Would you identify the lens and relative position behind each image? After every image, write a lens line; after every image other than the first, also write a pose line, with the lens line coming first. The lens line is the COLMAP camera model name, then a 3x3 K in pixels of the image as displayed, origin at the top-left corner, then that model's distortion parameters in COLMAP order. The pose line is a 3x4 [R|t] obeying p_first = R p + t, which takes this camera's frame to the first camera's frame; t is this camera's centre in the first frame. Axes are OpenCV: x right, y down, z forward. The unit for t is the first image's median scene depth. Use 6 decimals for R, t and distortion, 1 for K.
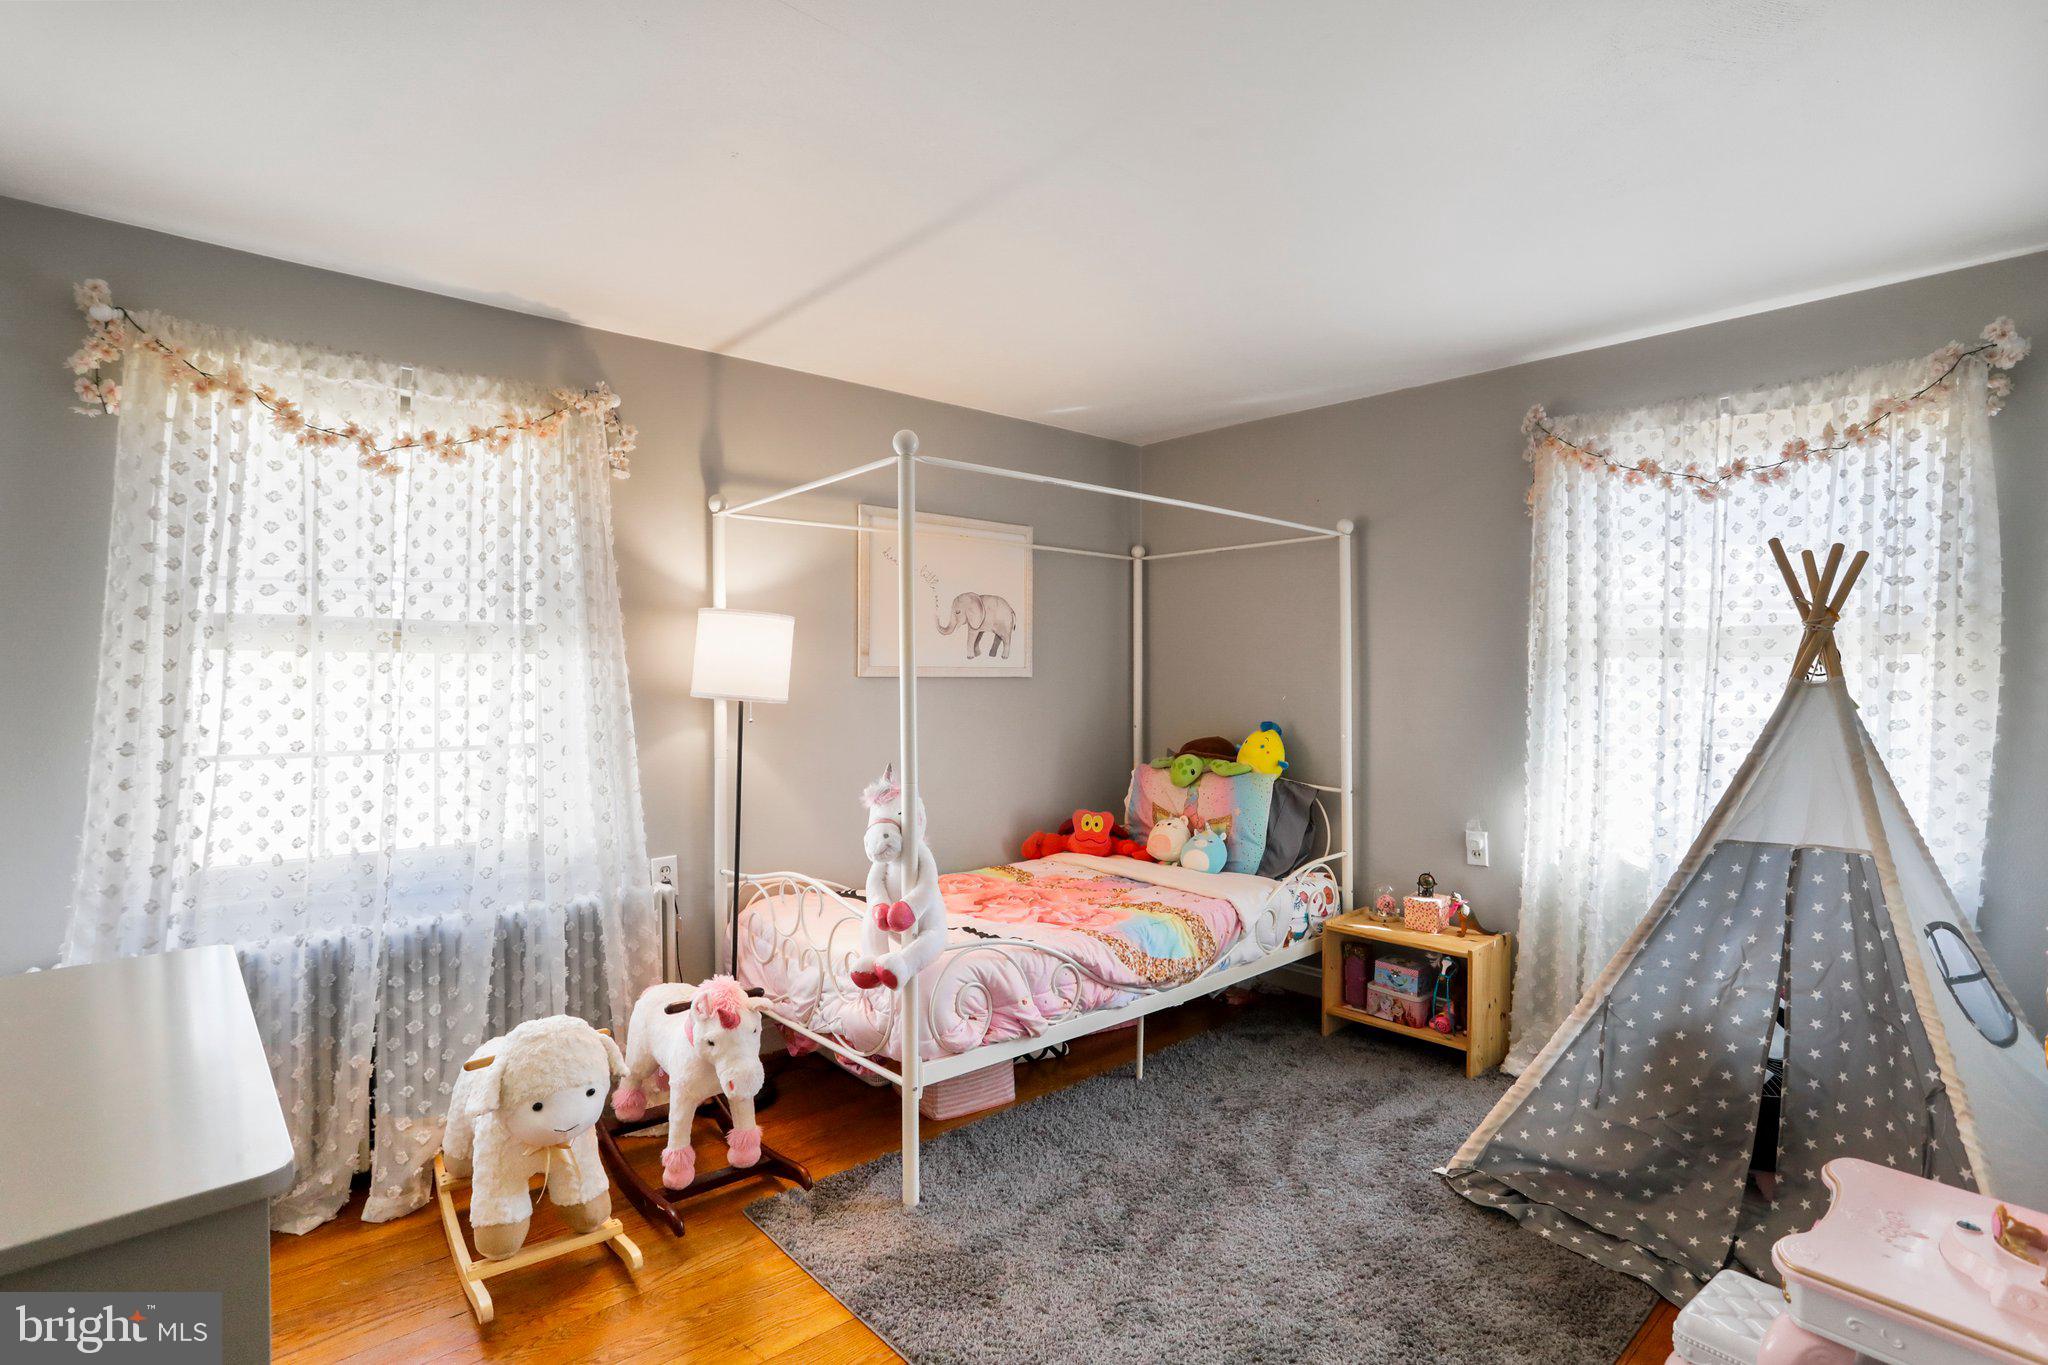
lens RADIAL K [[996.5, 0, 1027.7], [0, 996.5, 673.5], [0, 0, 1]] dist [-0.035504, 0.019011]
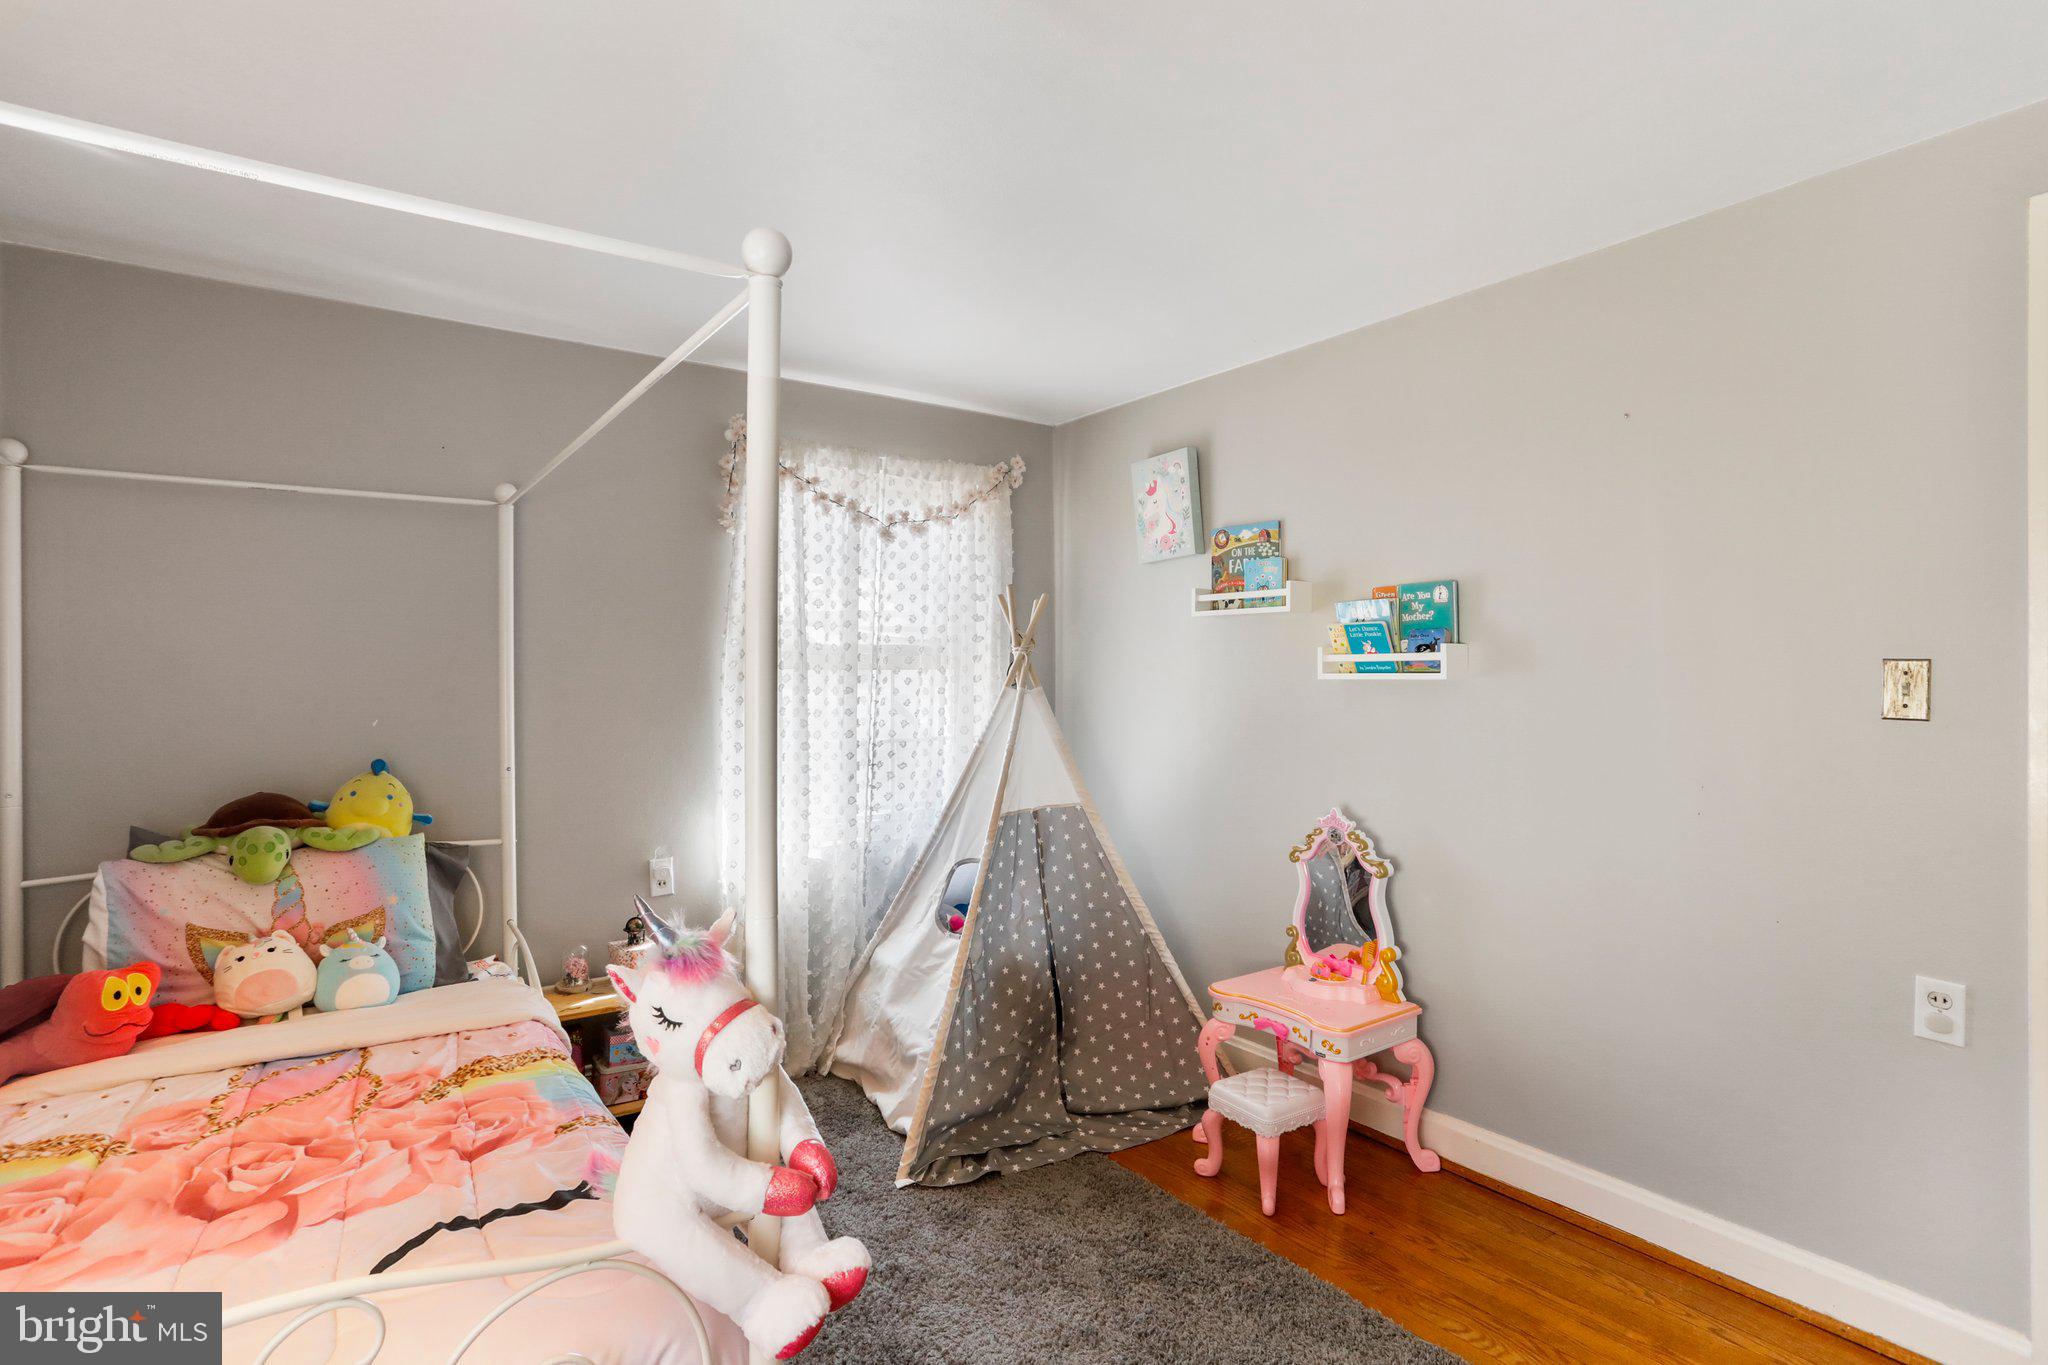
lens RADIAL K [[996.5, 0, 1026.3], [0, 996.5, 693.6], [0, 0, 1]] dist [-0.035504, 0.019011]
pose [[0.119814, -0.016668, 0.992656, -0.532516], [-0.000954, 0.999857, 0.016904, -0.009892], [-0.992796, -0.002972, 0.119781, 0.725153]]
